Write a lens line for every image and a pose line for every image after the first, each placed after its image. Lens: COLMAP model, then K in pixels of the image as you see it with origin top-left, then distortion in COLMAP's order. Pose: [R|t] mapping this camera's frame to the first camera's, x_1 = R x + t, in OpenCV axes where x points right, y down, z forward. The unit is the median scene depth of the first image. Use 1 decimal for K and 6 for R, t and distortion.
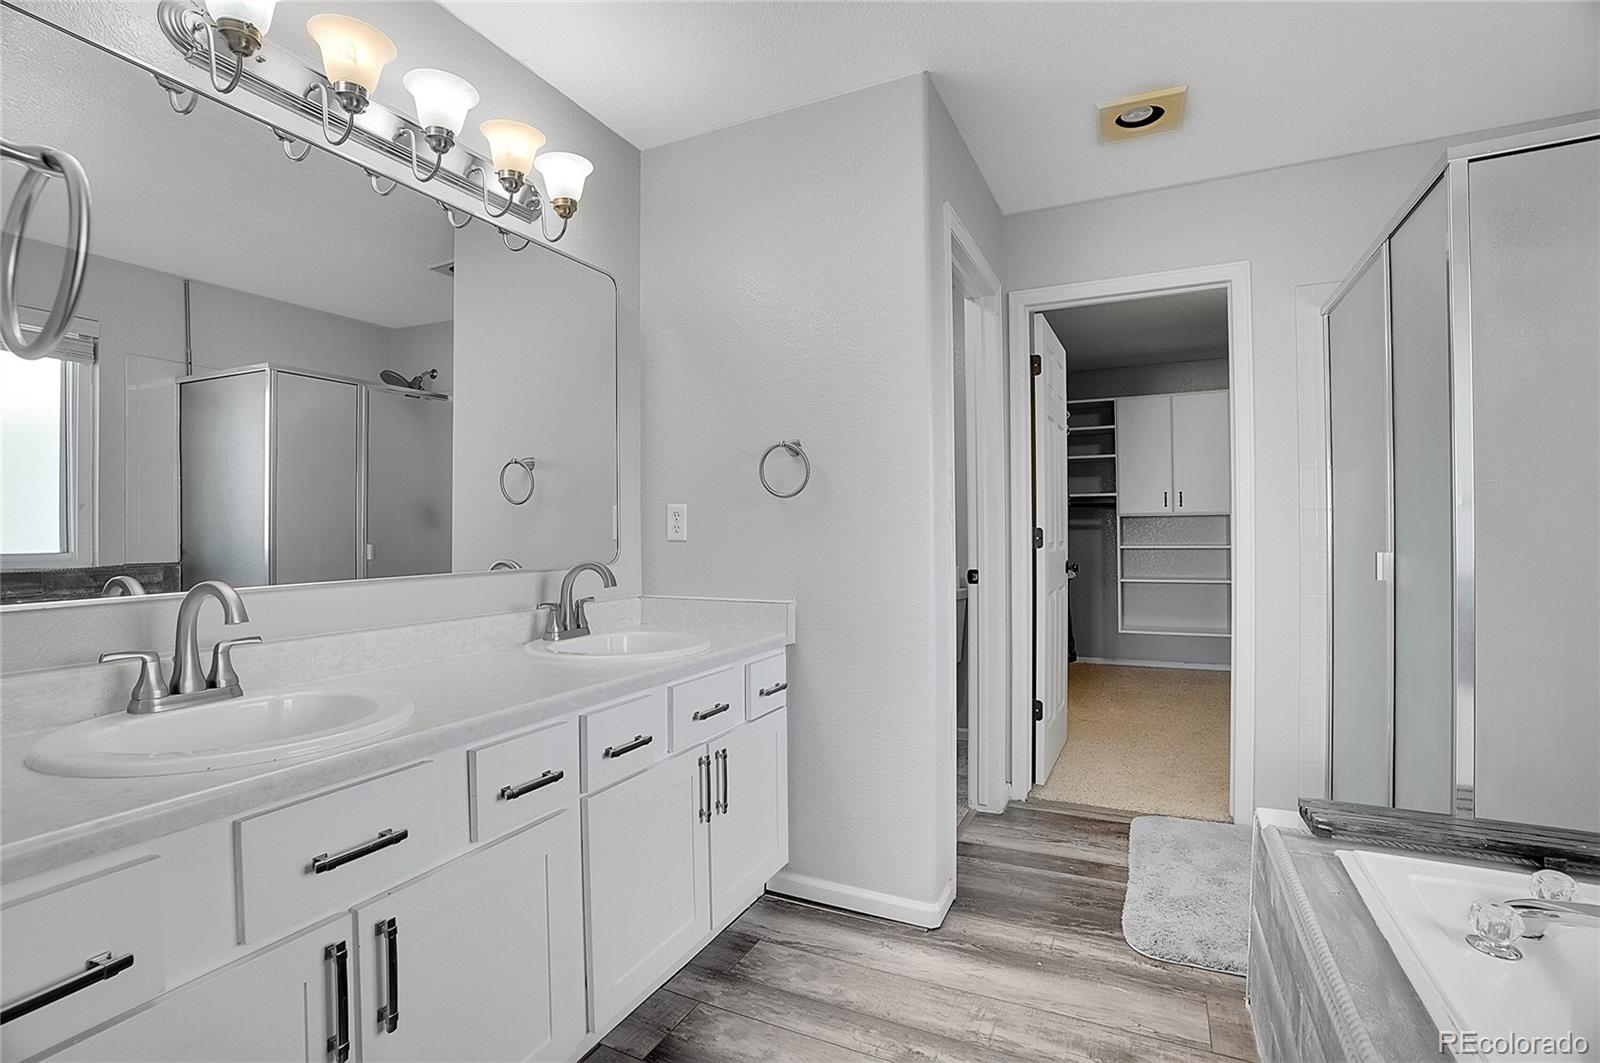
lens RADIAL K [[738.5, 0, 791.5], [0, 738.5, 526.5], [0, 0, 1]] dist [-0.057970, 0.019530]
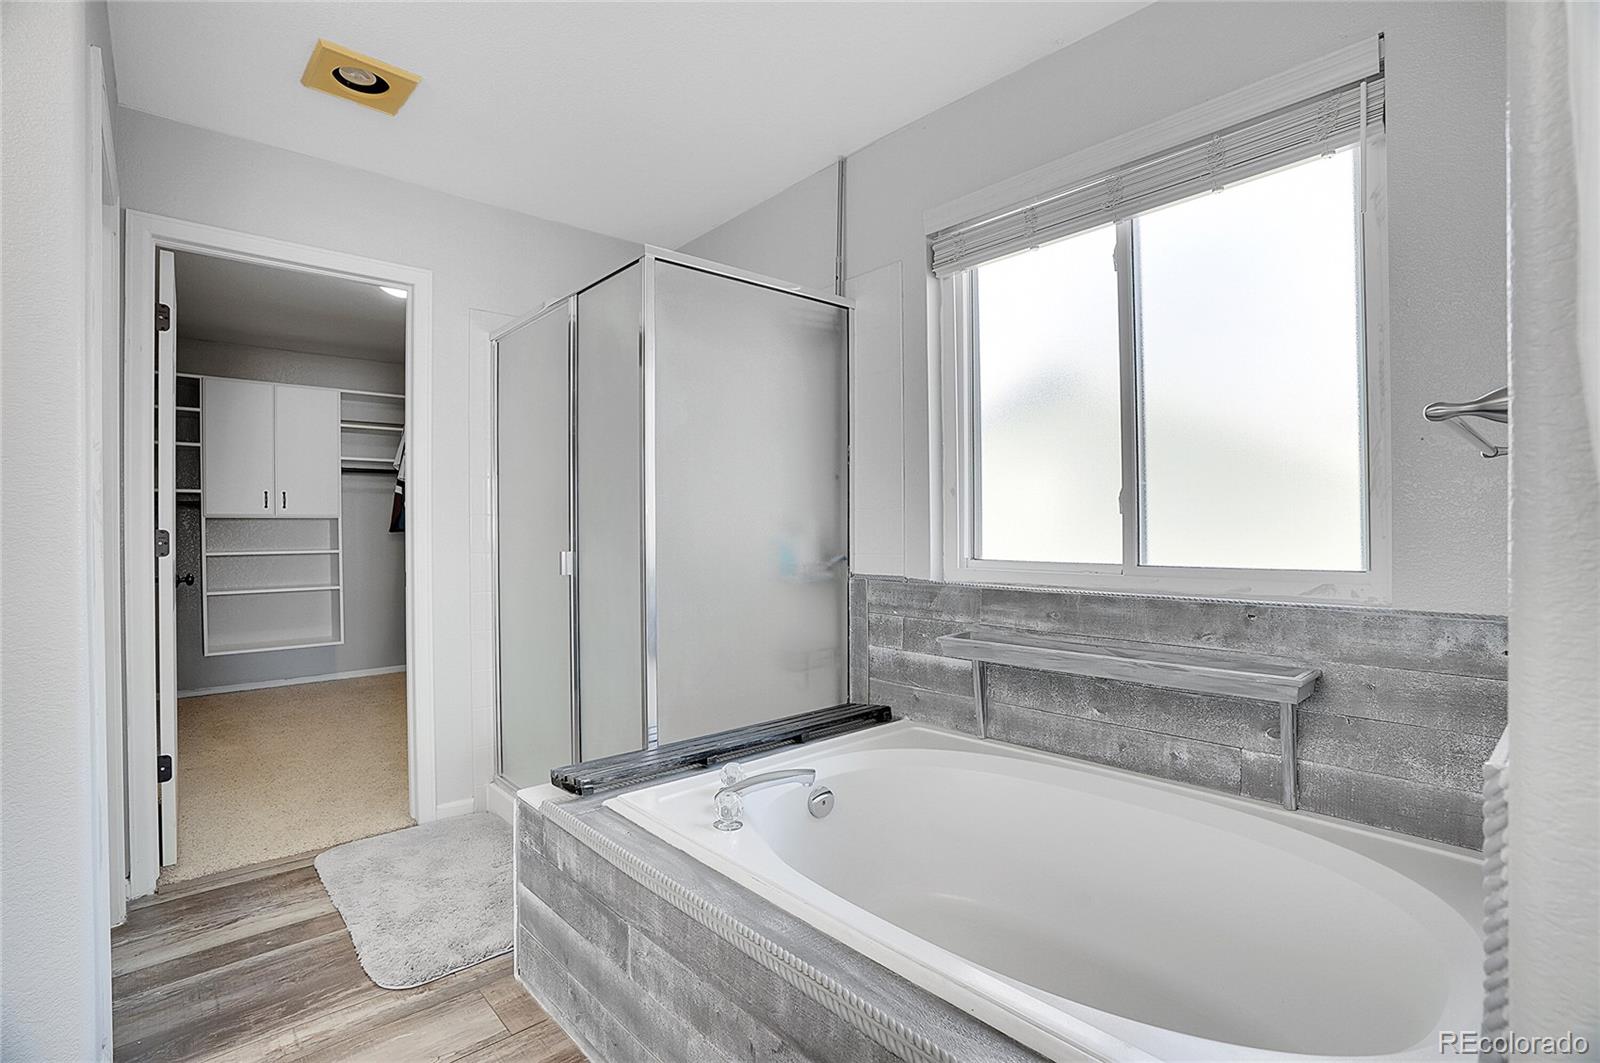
lens RADIAL K [[738.5, 0, 803.3], [0, 738.5, 531.5], [0, 0, 1]] dist [-0.057970, 0.019530]
pose [[0.370785, 0.004824, 0.928706, -0.149039], [-0.004518, 0.999984, -0.003391, 0.003806], [-0.928708, -0.002938, 0.370801, 0.145465]]
